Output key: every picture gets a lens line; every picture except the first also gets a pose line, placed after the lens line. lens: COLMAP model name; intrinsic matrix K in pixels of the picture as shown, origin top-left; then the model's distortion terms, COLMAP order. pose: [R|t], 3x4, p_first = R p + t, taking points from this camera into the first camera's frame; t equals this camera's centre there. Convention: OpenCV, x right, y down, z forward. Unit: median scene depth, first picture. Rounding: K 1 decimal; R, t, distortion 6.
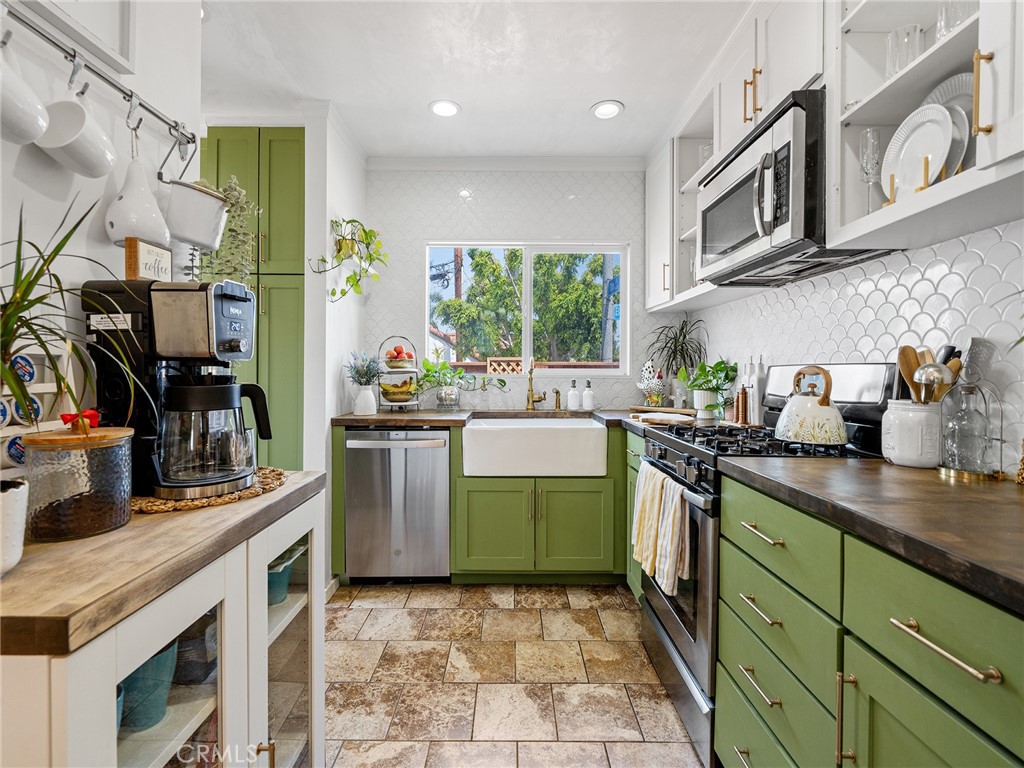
lens RADIAL K [[469.6, 0, 502.1], [0, 469.6, 373.1], [0, 0, 1]] dist [-0.007475, 0.002936]
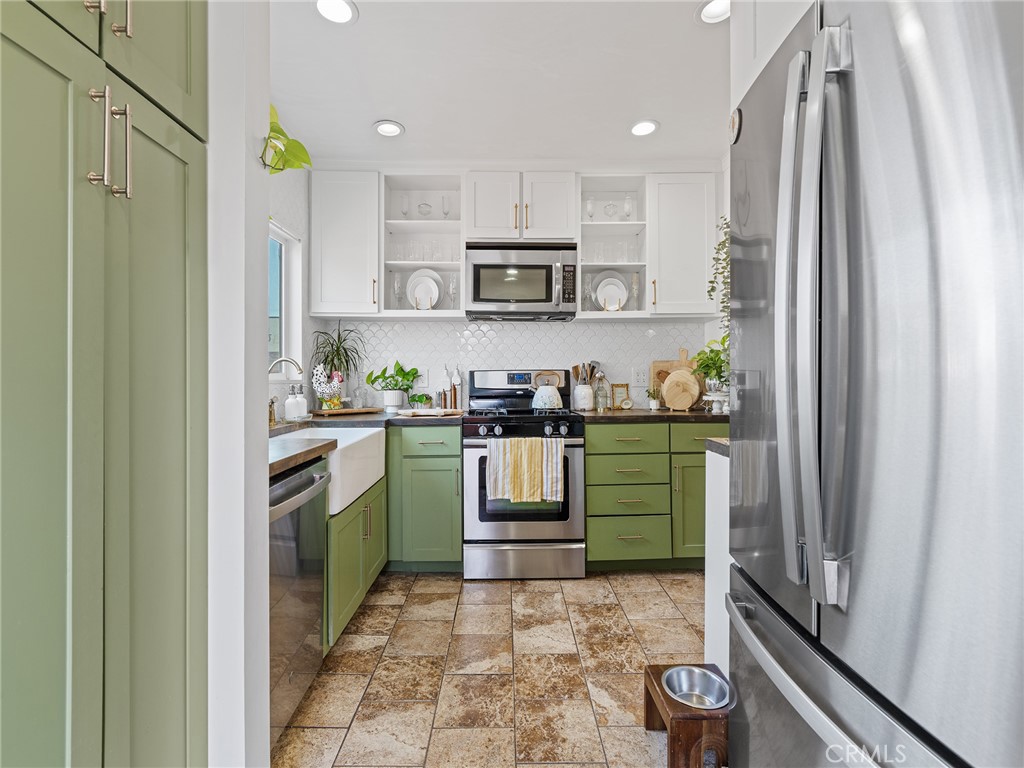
lens RADIAL K [[469.6, 0, 511.2], [0, 469.6, 380.2], [0, 0, 1]] dist [-0.007475, 0.002936]
pose [[-0.024144, -0.012350, 0.999632, -0.971699], [0.011100, 0.999859, 0.012621, -0.001734], [-0.999647, 0.011400, -0.024003, 0.859985]]
